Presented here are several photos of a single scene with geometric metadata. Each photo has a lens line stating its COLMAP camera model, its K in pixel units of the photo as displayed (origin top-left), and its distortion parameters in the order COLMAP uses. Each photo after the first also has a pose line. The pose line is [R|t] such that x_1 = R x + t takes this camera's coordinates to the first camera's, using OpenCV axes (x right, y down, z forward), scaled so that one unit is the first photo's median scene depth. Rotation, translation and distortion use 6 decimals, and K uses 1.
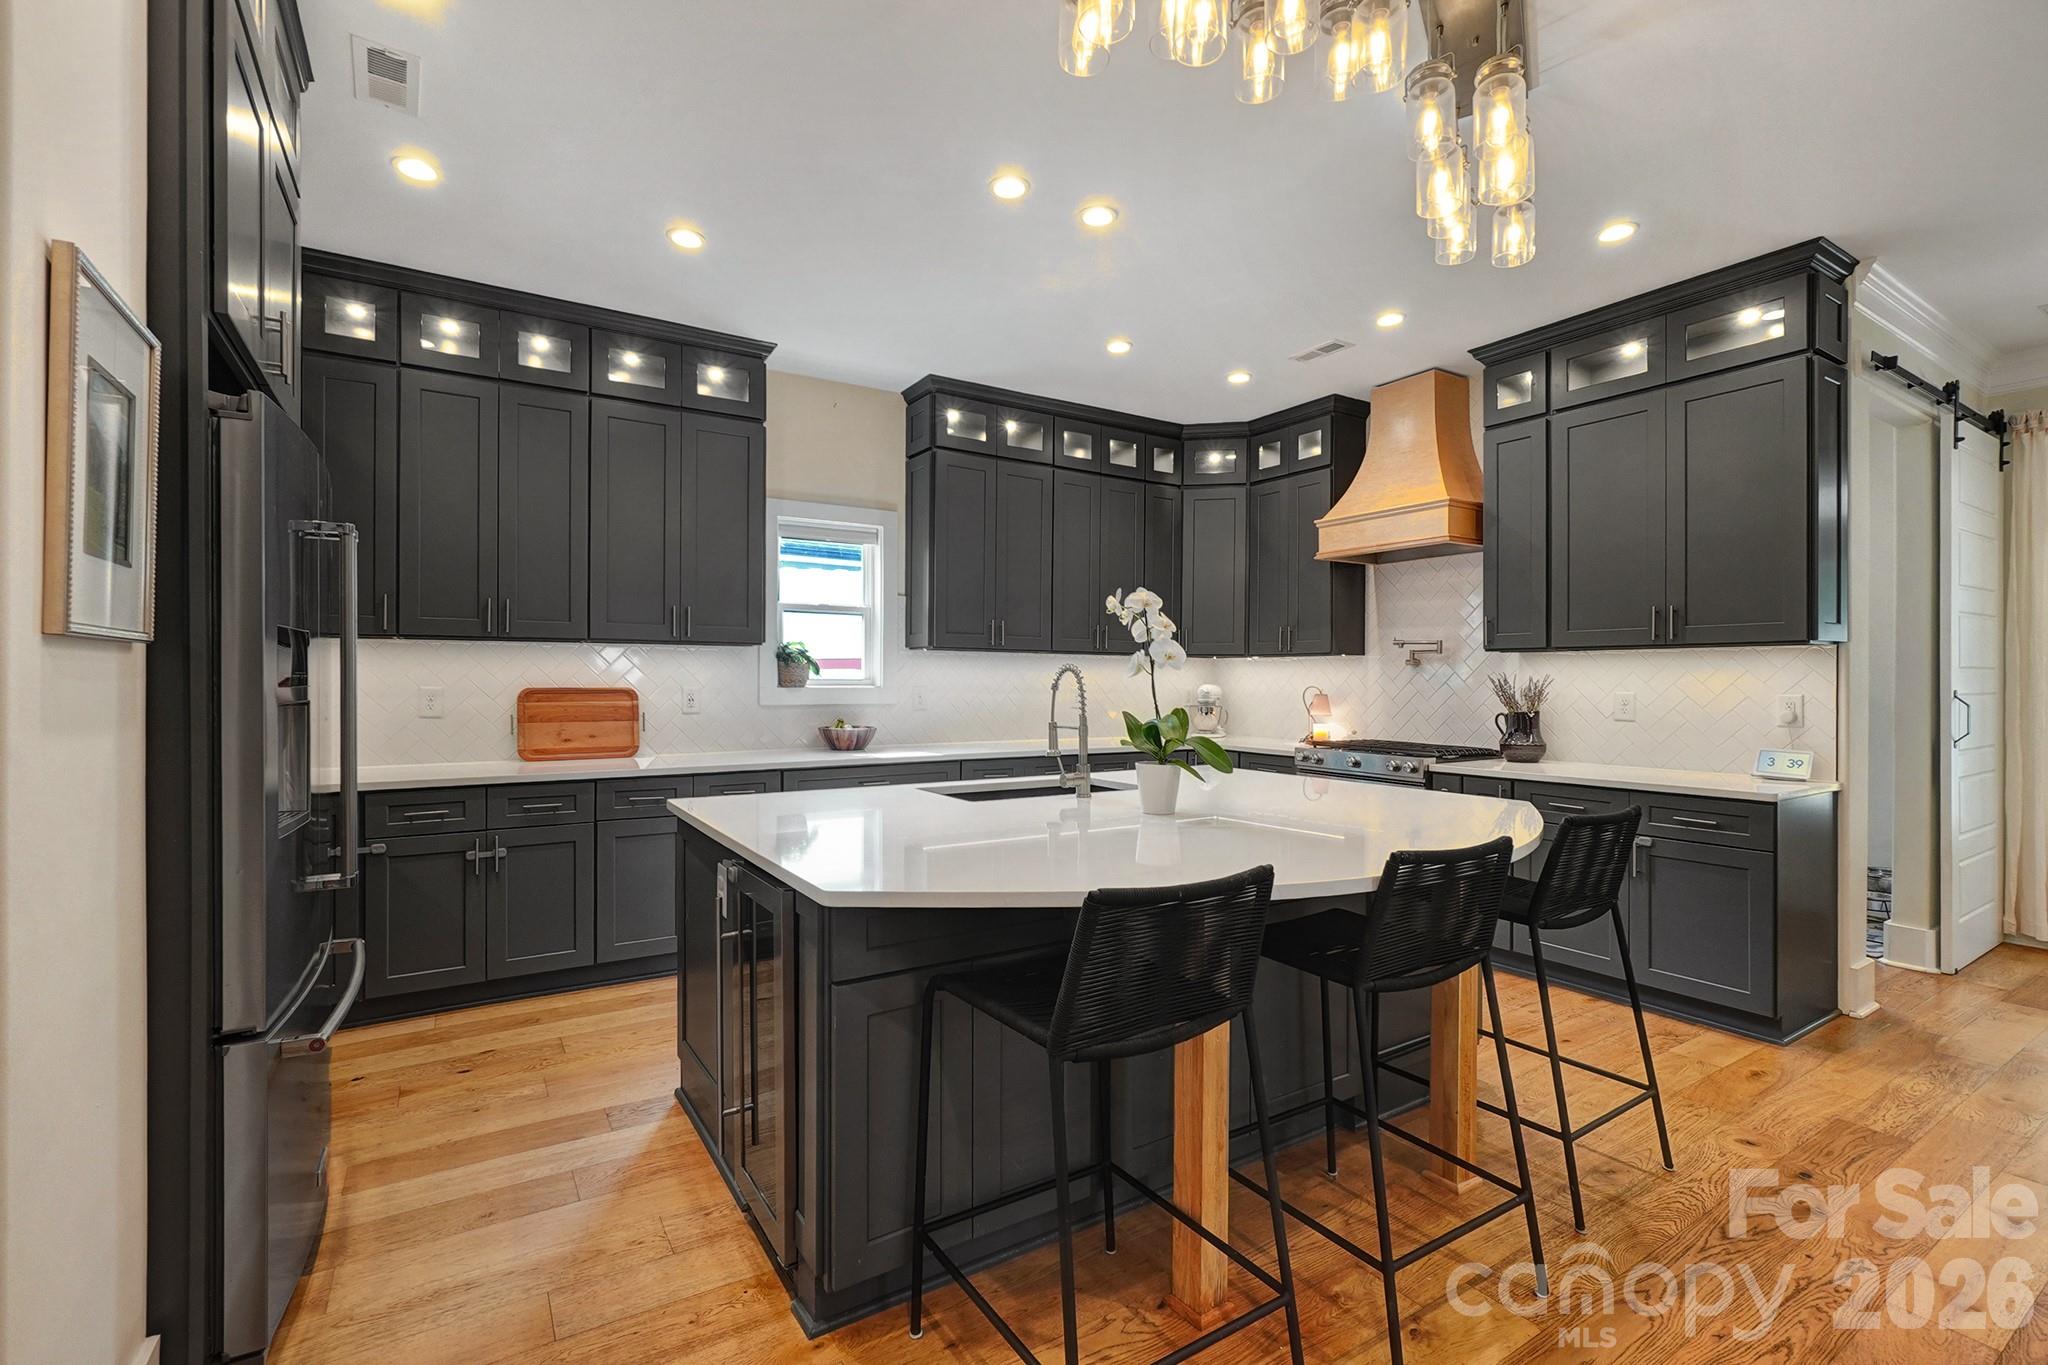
lens RADIAL K [[904.8, 0, 1024.0], [0, 904.8, 682.5], [0, 0, 1]] dist [0.003272, 0.000521]
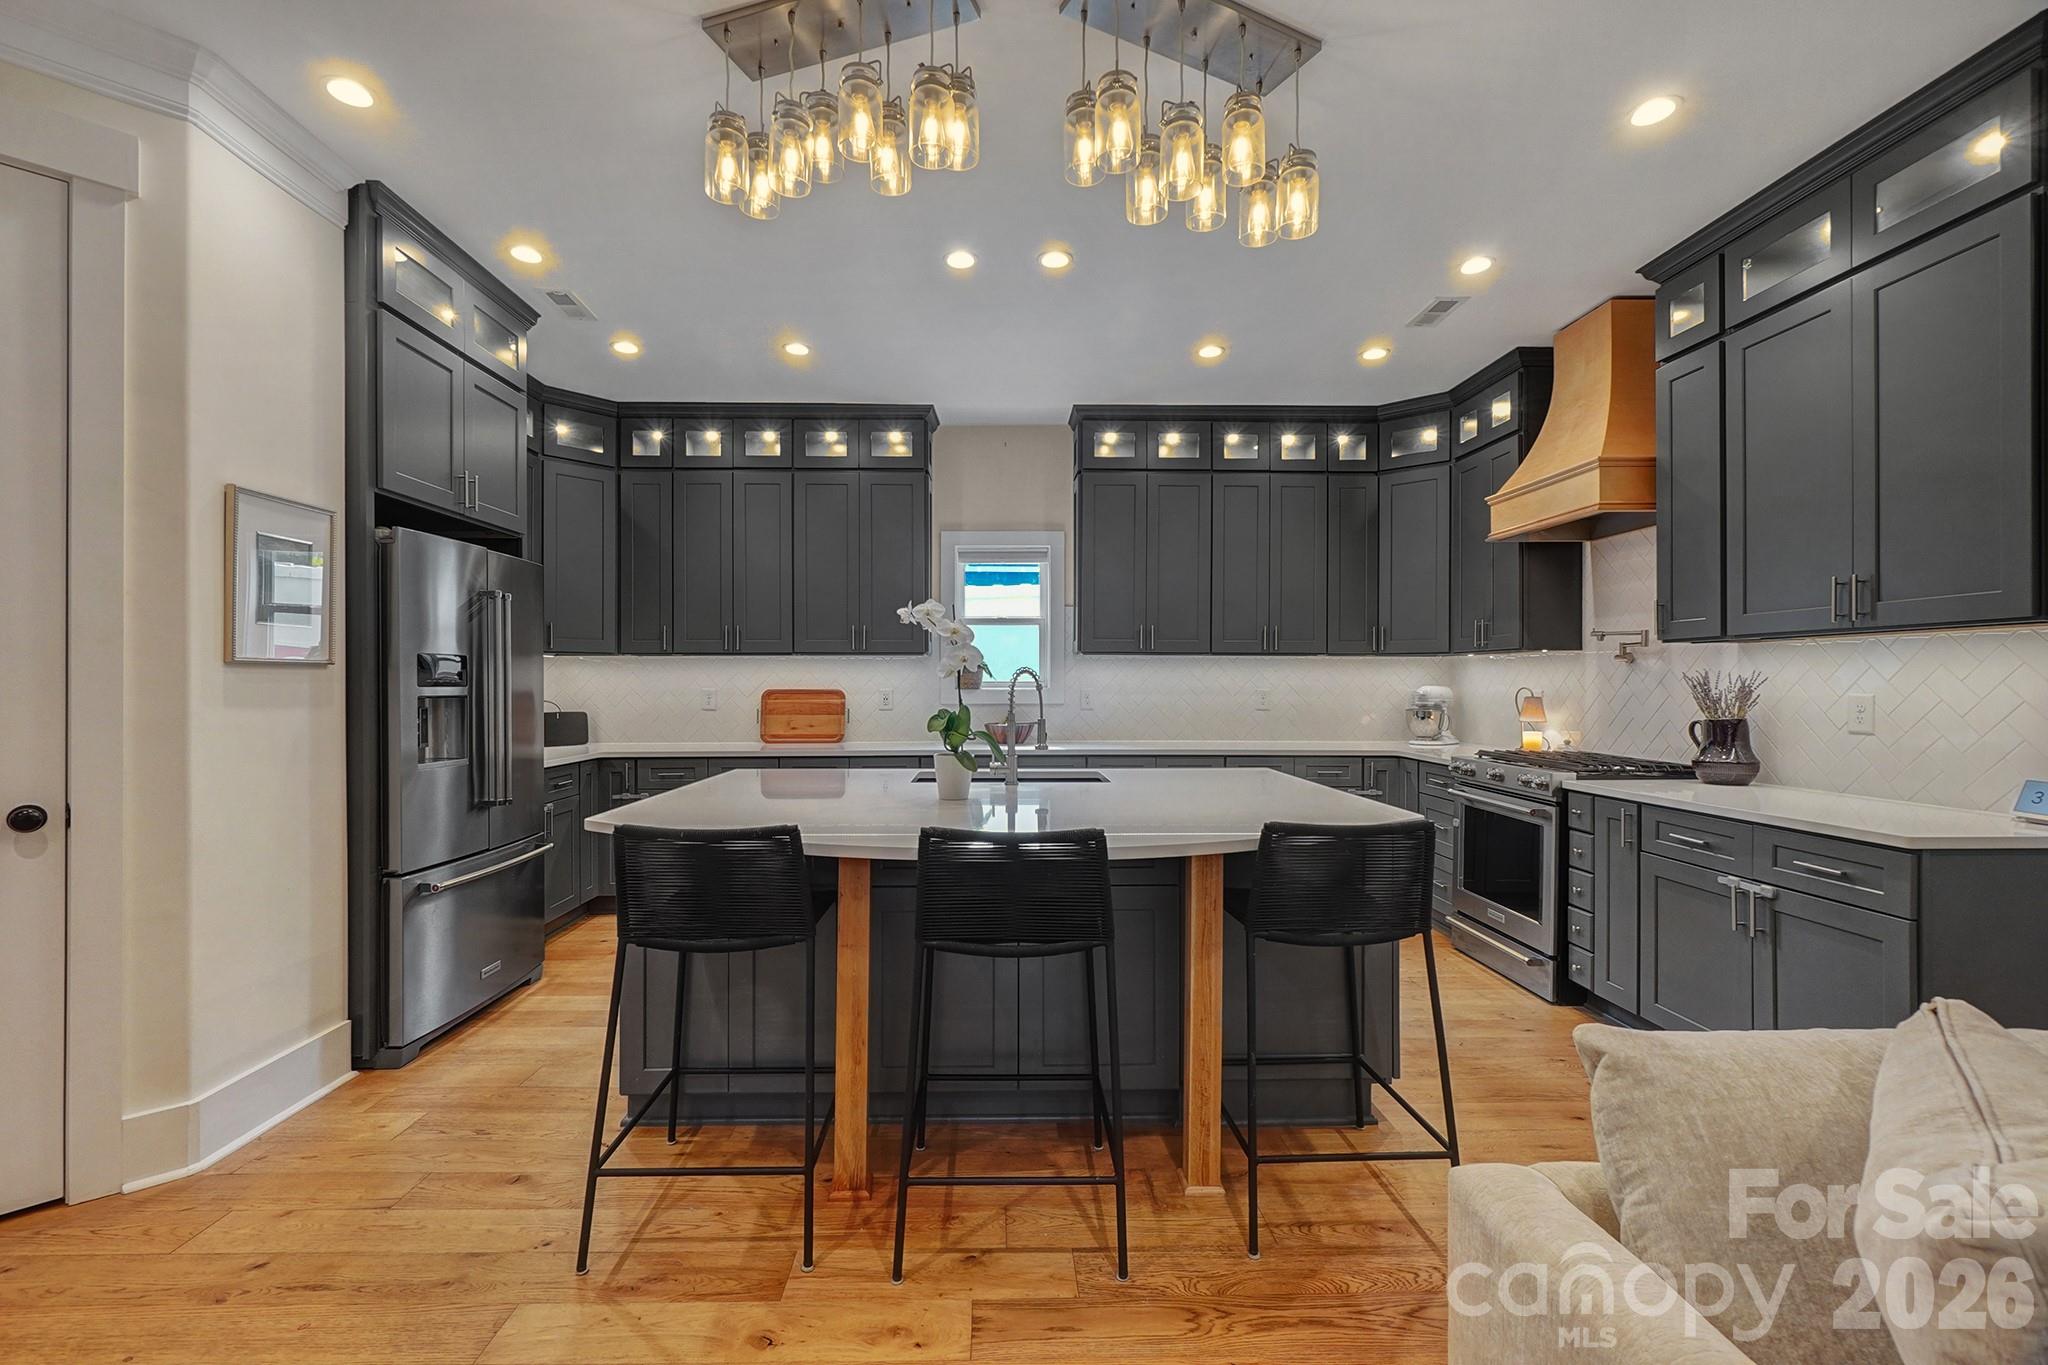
lens RADIAL K [[891.6, 0, 1010.4], [0, 891.6, 685.1], [0, 0, 1]] dist [-0.001368, 0.000362]
pose [[0.857832, -0.003557, -0.513918, 0.412839], [0.002367, 0.999993, -0.002972, 0.004058], [0.513924, 0.001333, 0.857834, 0.031338]]
